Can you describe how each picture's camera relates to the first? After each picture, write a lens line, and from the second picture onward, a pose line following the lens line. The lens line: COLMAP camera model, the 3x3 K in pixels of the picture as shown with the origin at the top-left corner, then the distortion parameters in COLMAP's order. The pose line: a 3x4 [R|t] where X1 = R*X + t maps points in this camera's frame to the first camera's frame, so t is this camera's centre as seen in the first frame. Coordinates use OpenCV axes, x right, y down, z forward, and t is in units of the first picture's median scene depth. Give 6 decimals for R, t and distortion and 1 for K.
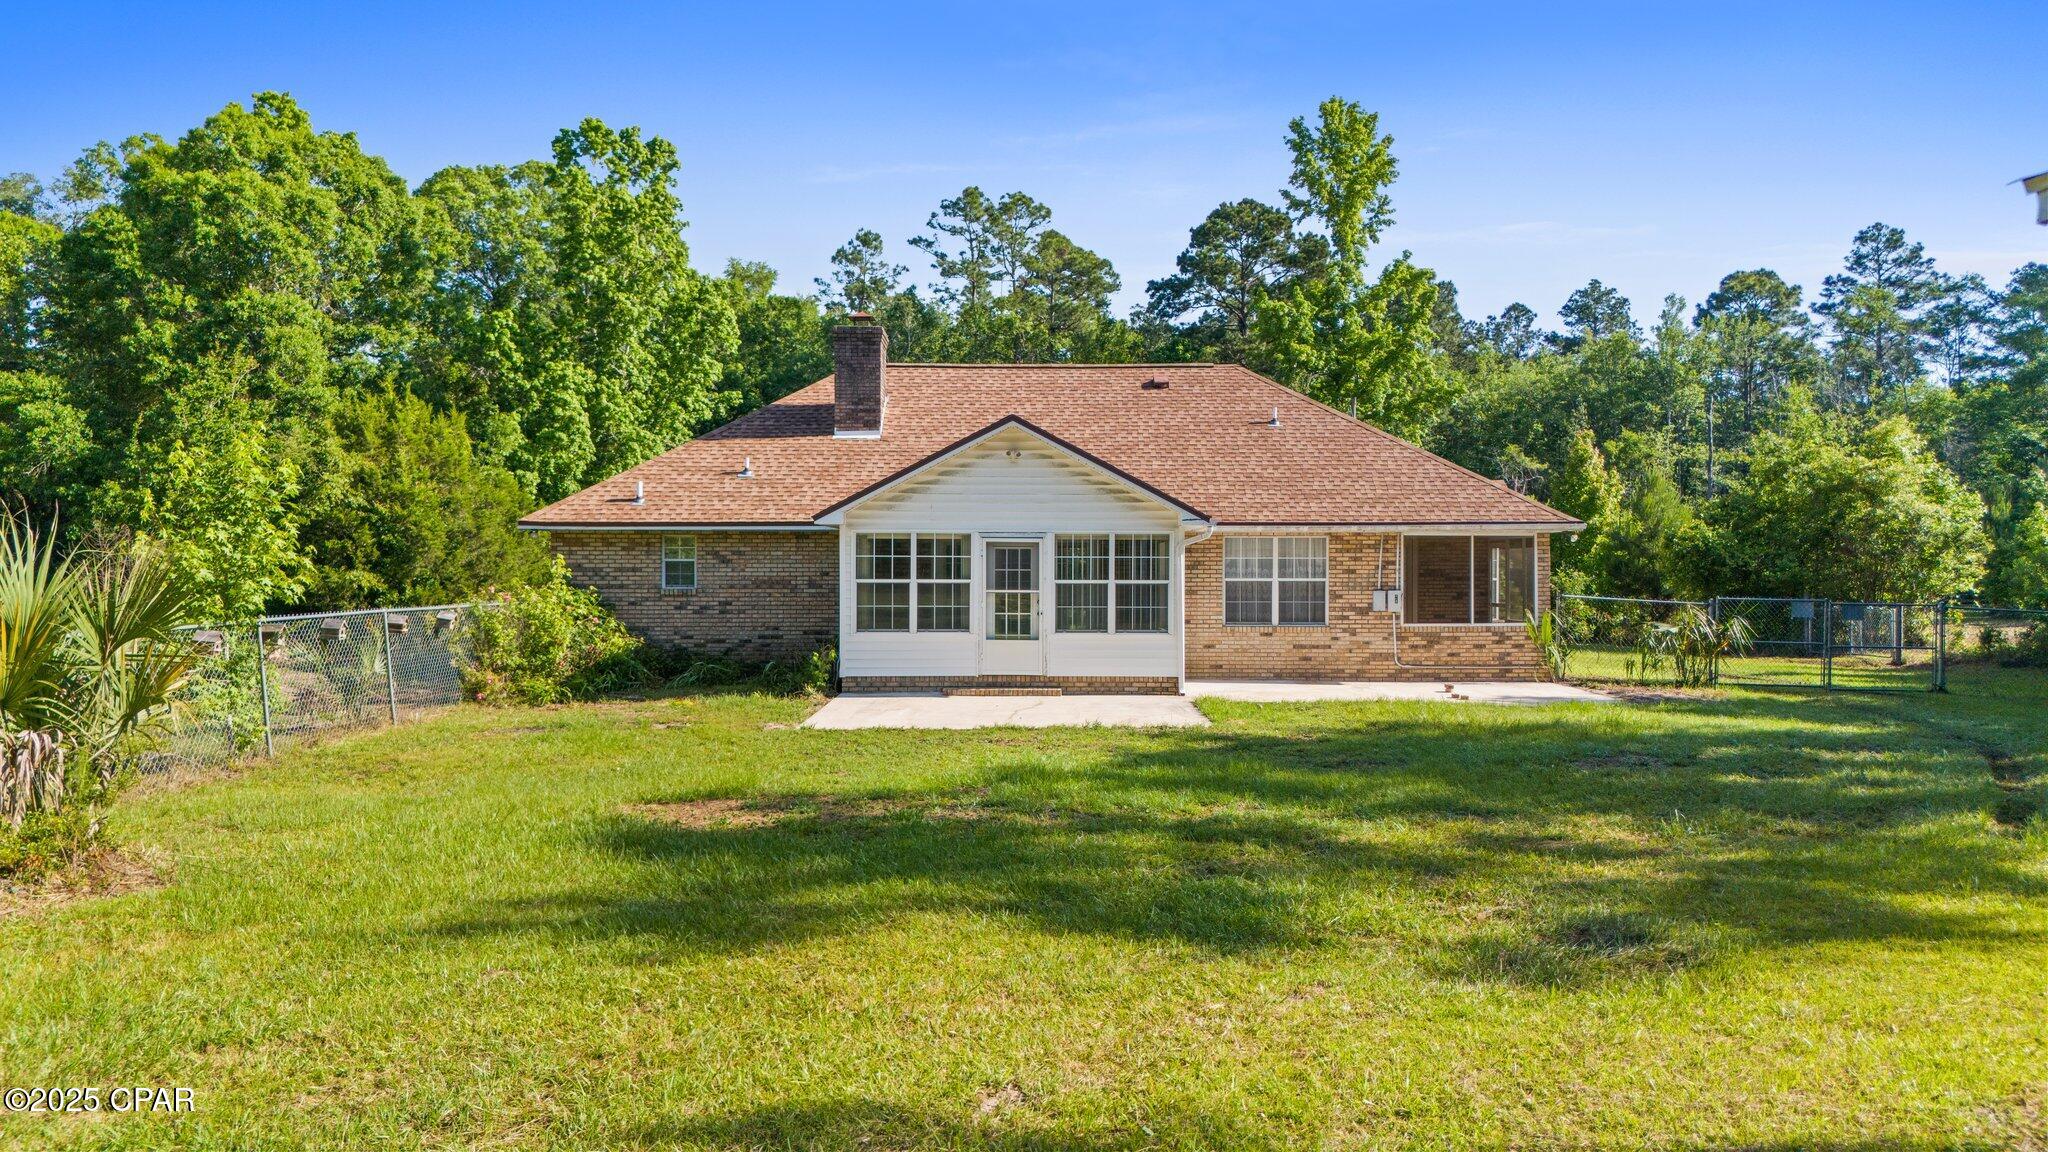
lens RADIAL K [[1507.3, 0, 1024.0], [0, 1507.3, 576.0], [0, 0, 1]] dist [0.092777, -0.081655]
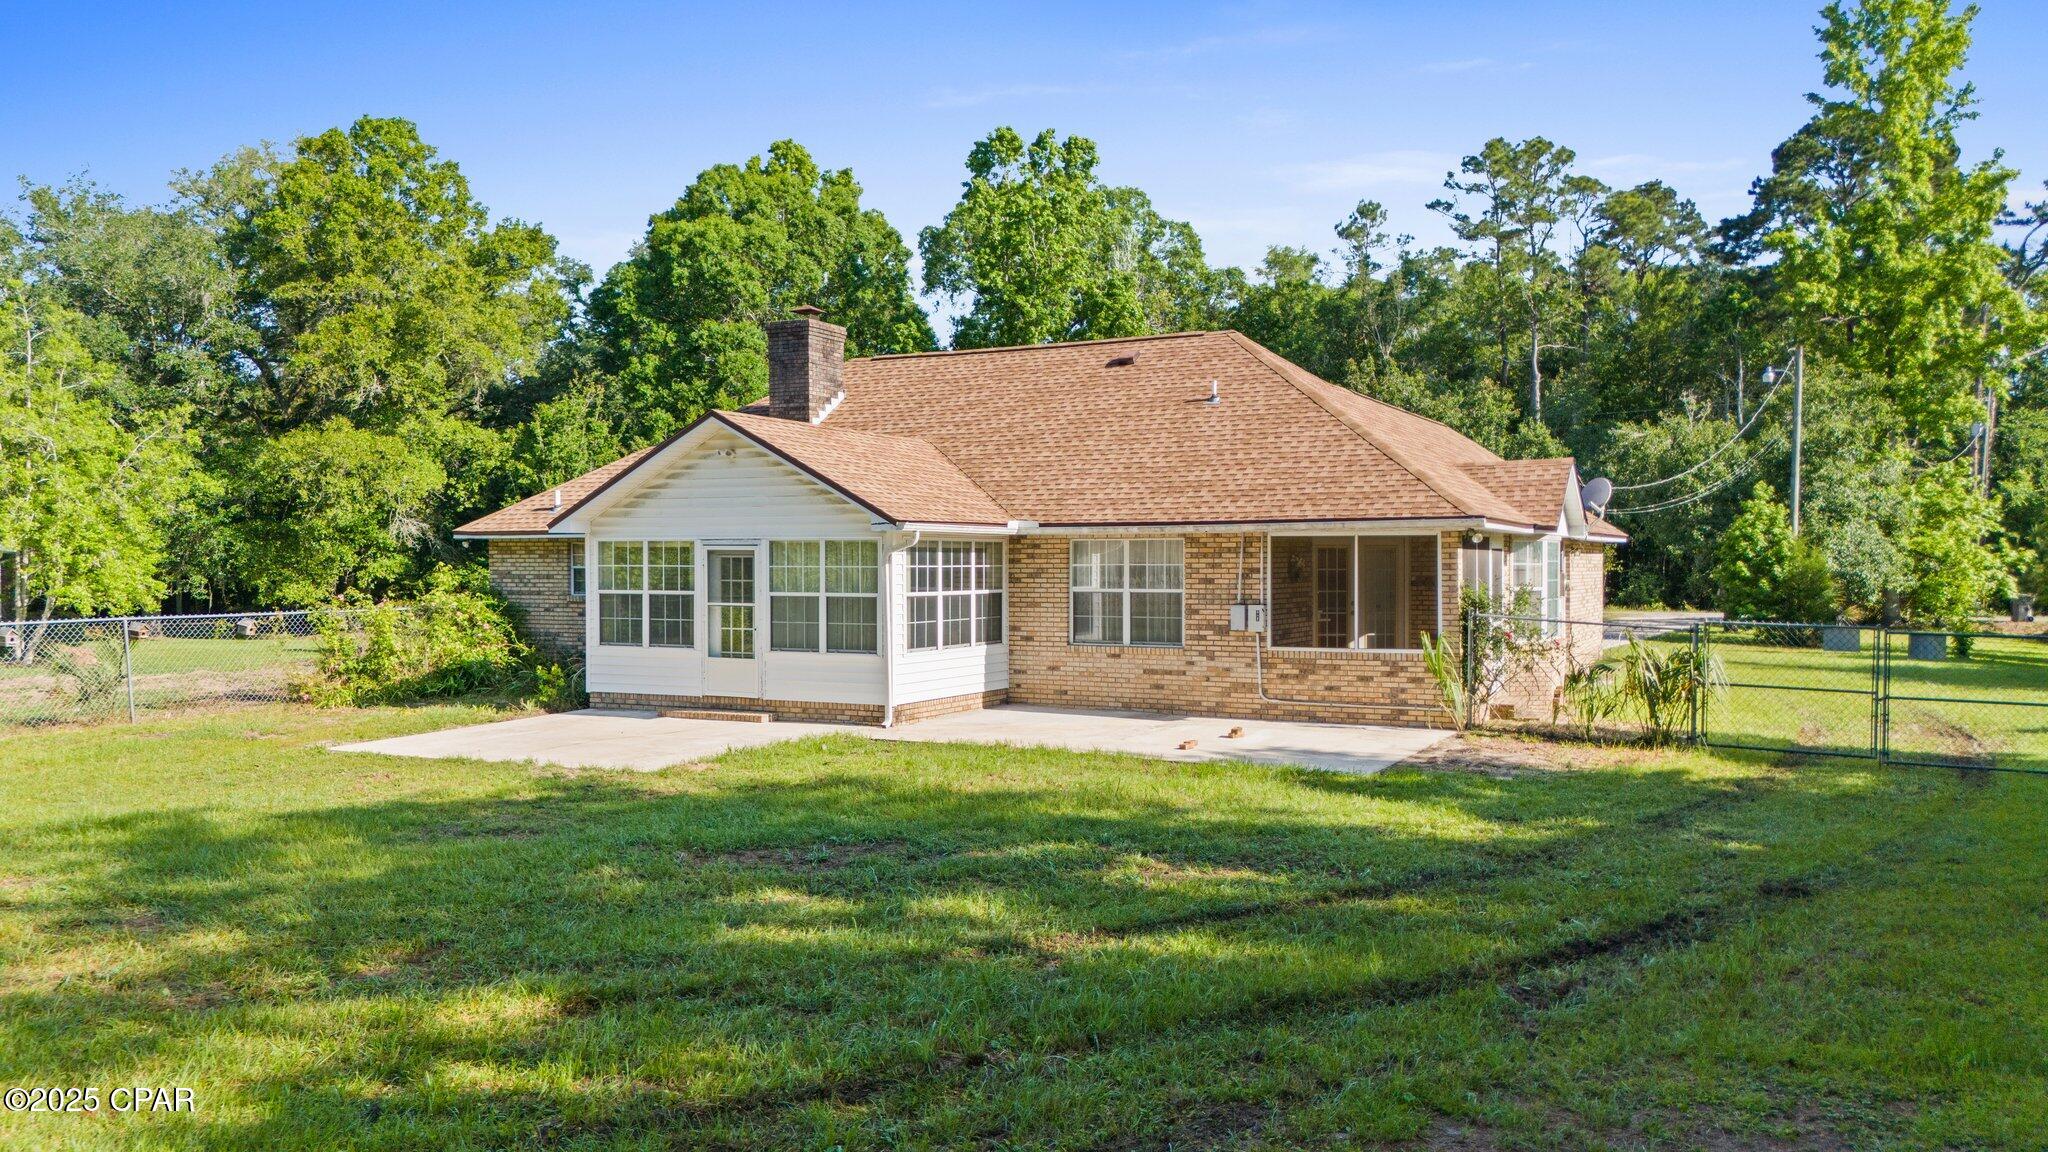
lens RADIAL K [[1525.5, 0, 1019.0], [0, 1525.5, 567.2], [0, 0, 1]] dist [0.073977, -0.080262]
pose [[0.888236, -0.000736, -0.459387, 0.500681], [0.000779, 1.000000, -0.000098, -0.010375], [0.459387, -0.000271, 0.888236, 0.228566]]
